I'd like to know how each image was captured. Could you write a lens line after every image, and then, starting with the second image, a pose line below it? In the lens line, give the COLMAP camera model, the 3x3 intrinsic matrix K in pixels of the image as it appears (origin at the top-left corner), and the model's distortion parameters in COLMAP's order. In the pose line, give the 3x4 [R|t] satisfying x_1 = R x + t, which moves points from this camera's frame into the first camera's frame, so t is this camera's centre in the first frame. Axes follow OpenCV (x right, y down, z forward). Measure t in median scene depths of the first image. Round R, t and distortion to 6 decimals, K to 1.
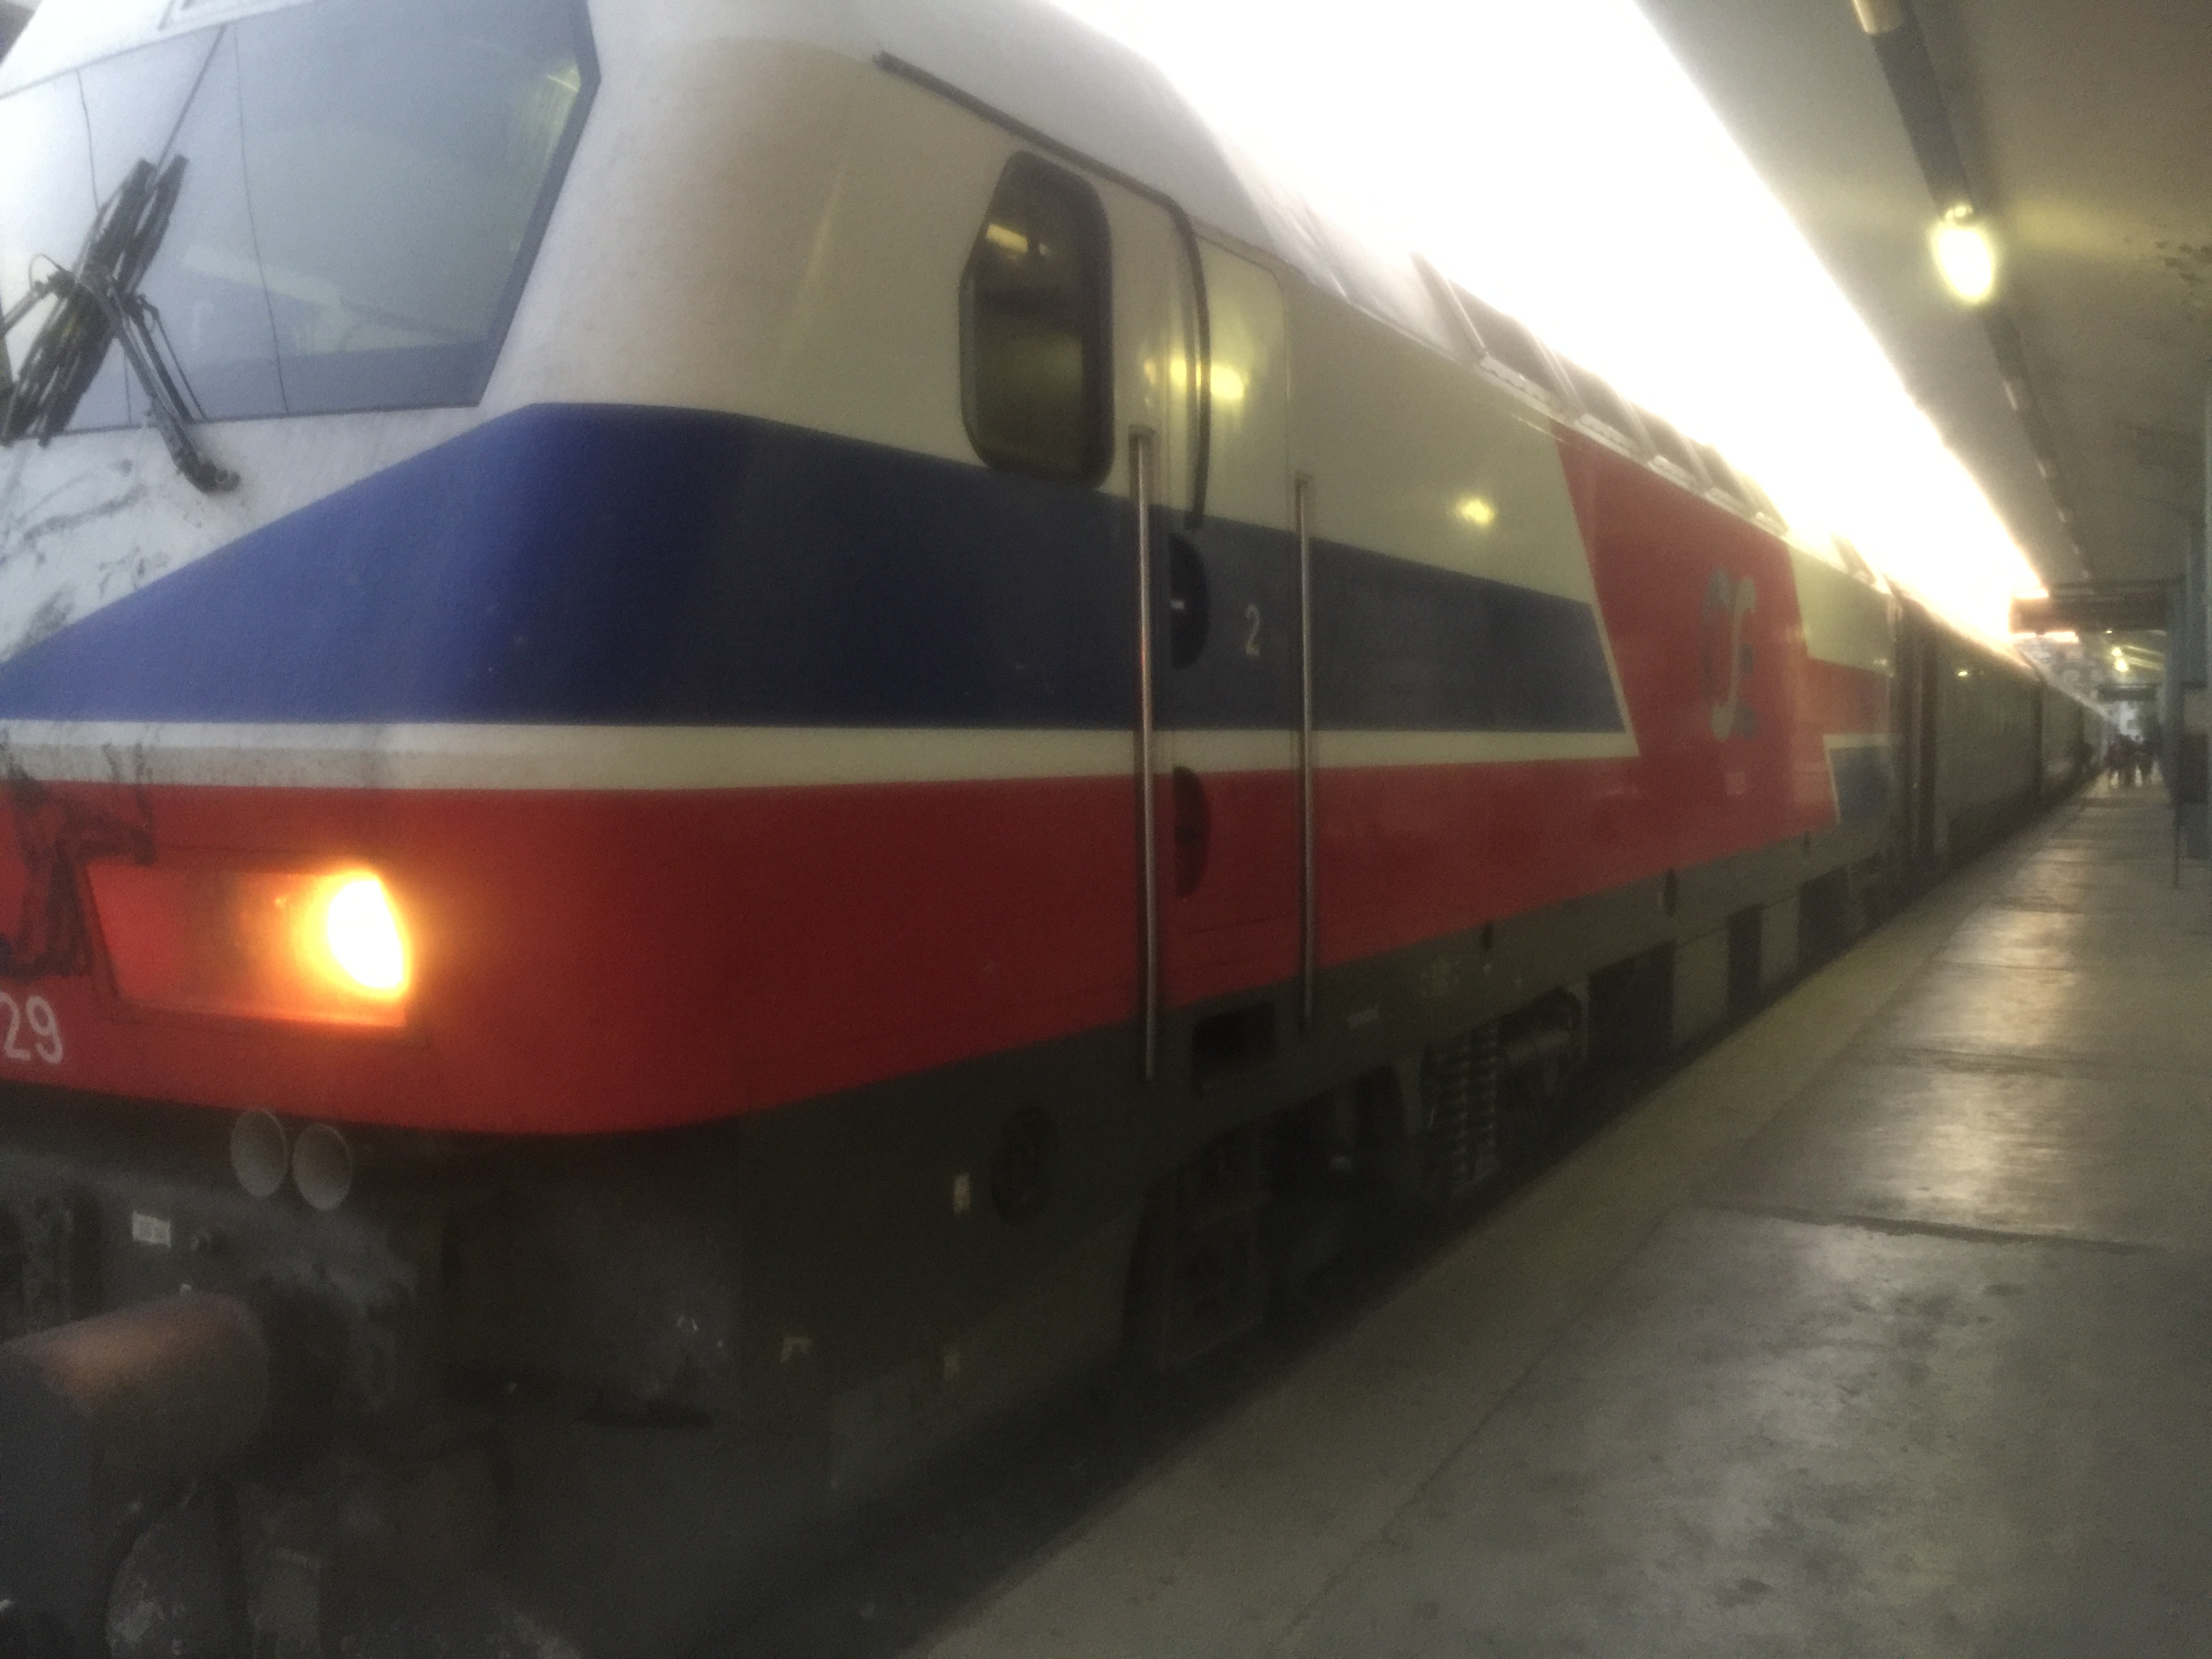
lens RADIAL K [[1821.1, 0, 1152.7], [0, 1821.1, 854.1], [0, 0, 1]] dist [0.052921, -0.057508]
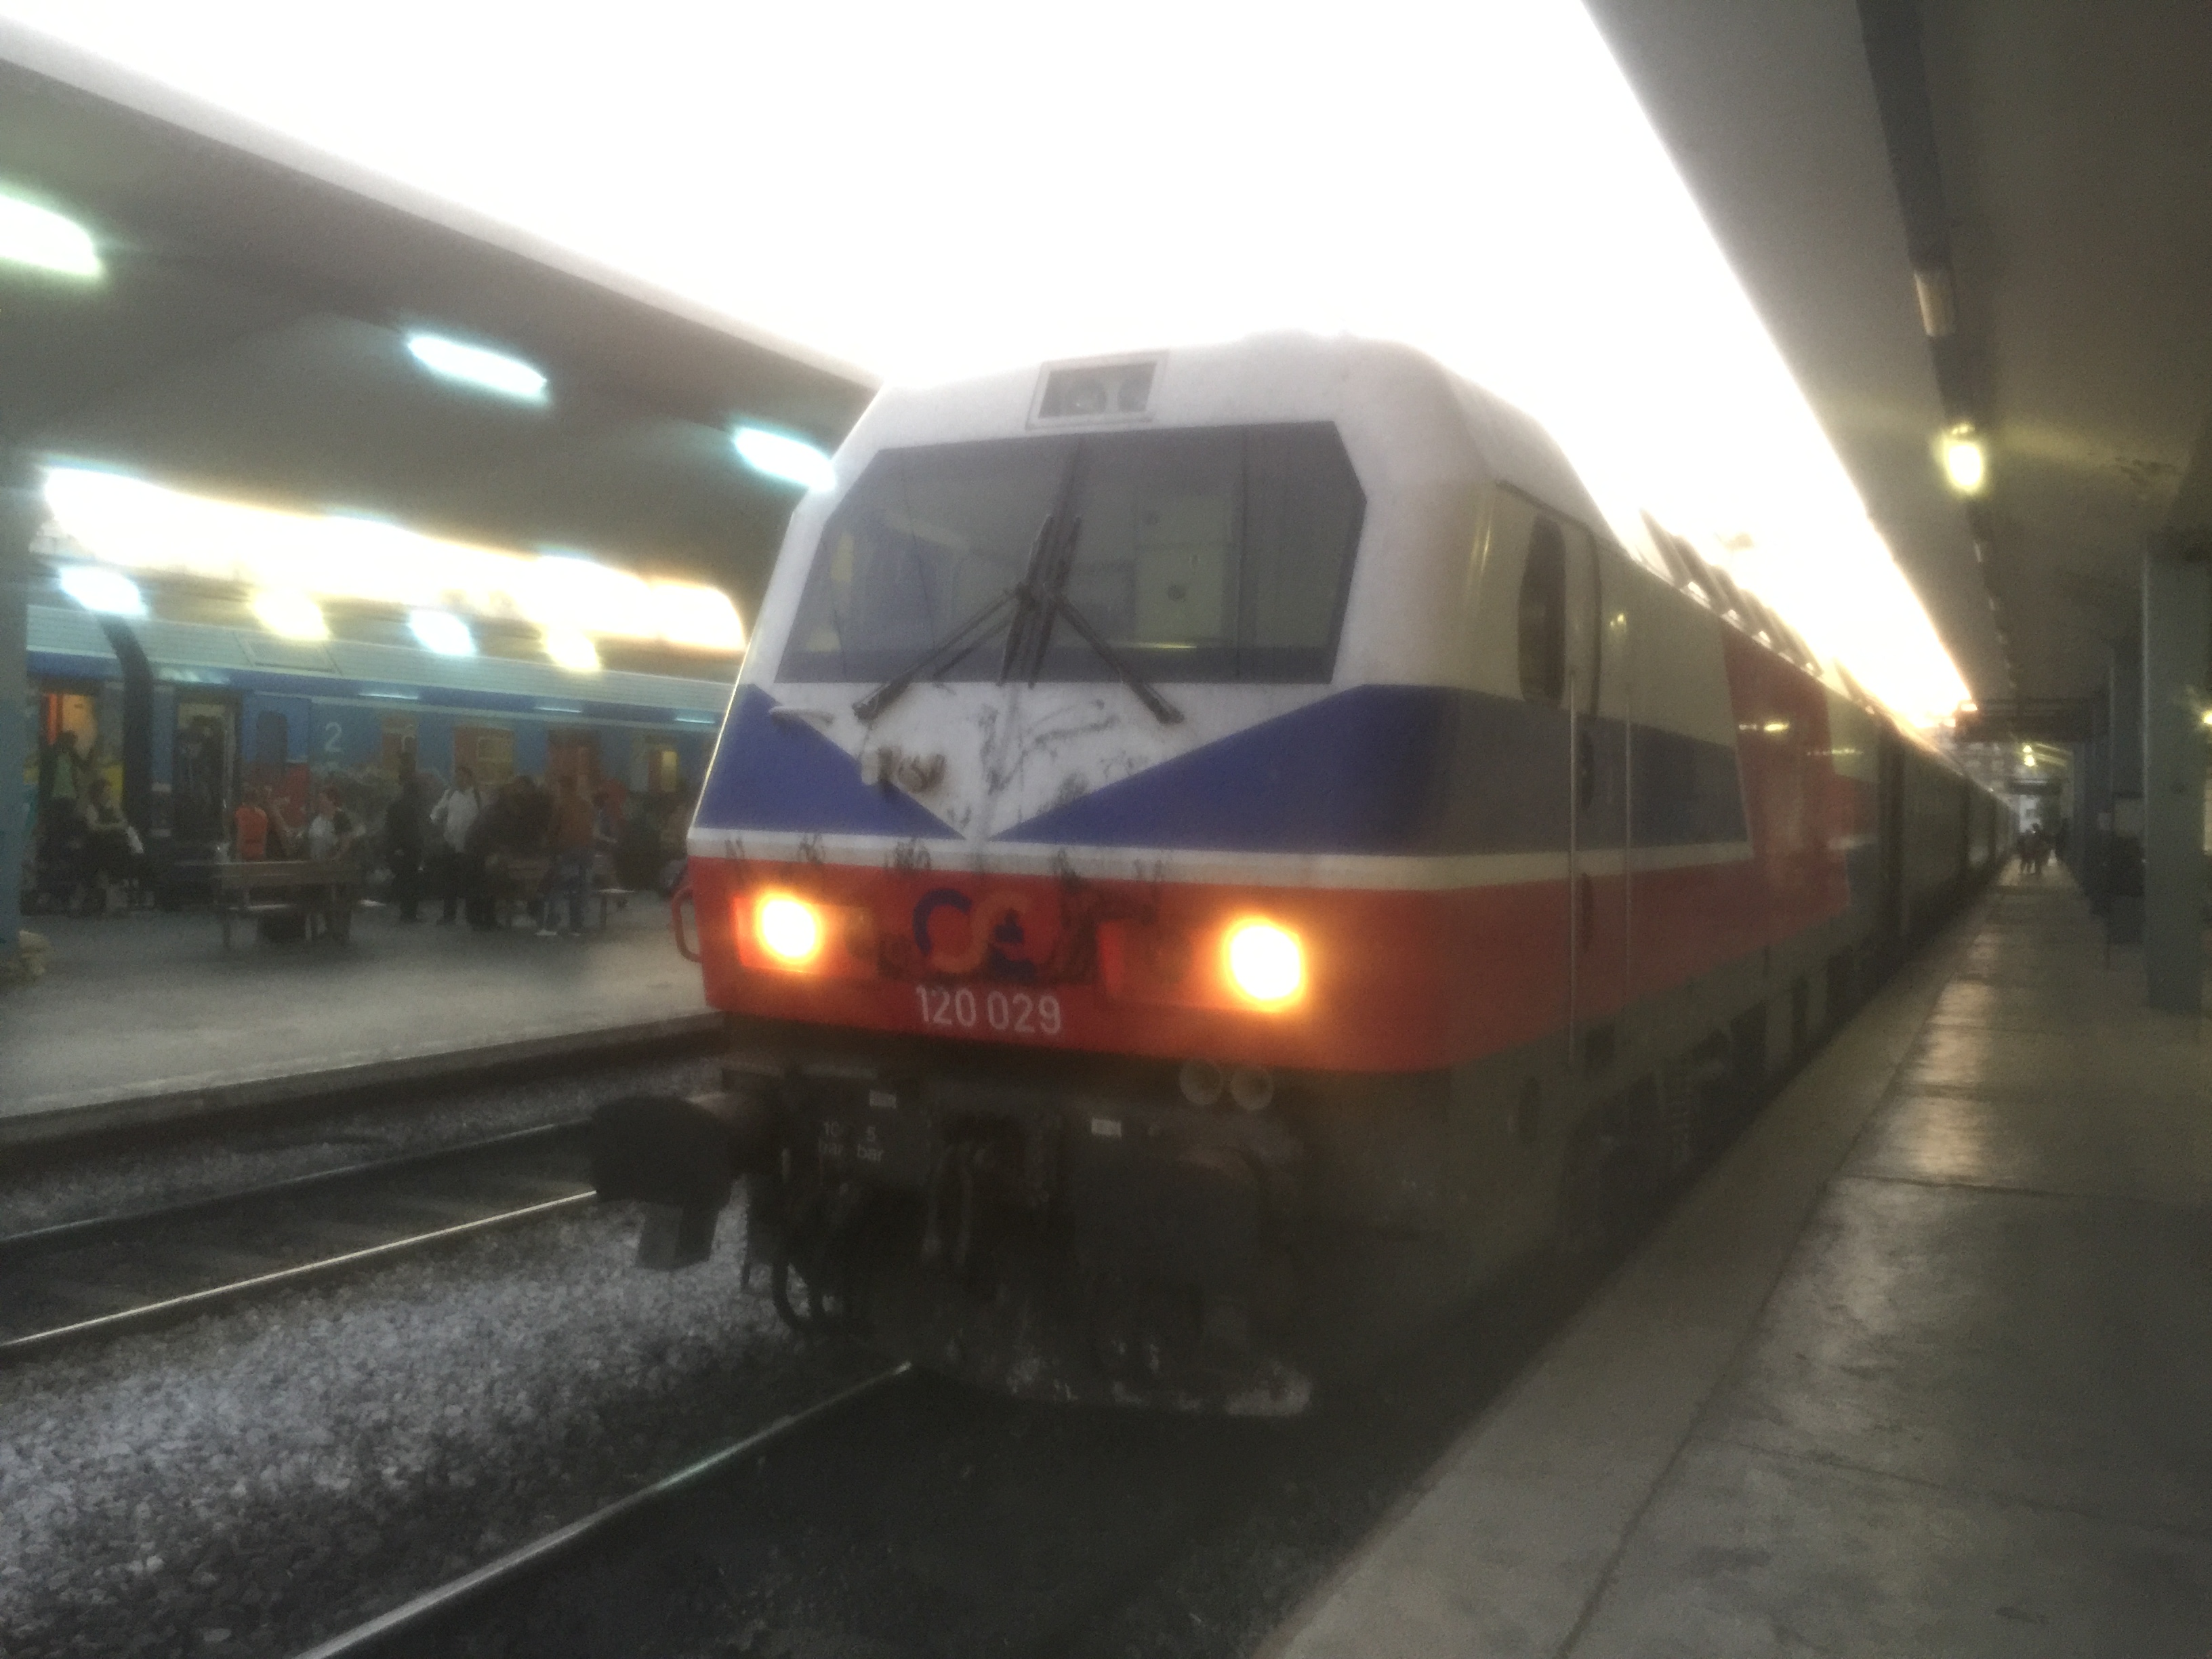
lens RADIAL K [[1821.1, 0, 1124.4], [0, 1821.1, 840.0], [0, 0, 1]] dist [0.052921, -0.057508]
pose [[0.999248, 0.020560, 0.032884, -0.242621], [-0.019081, 0.998819, -0.044685, 0.001249], [-0.033764, 0.044024, 0.998460, -0.323572]]
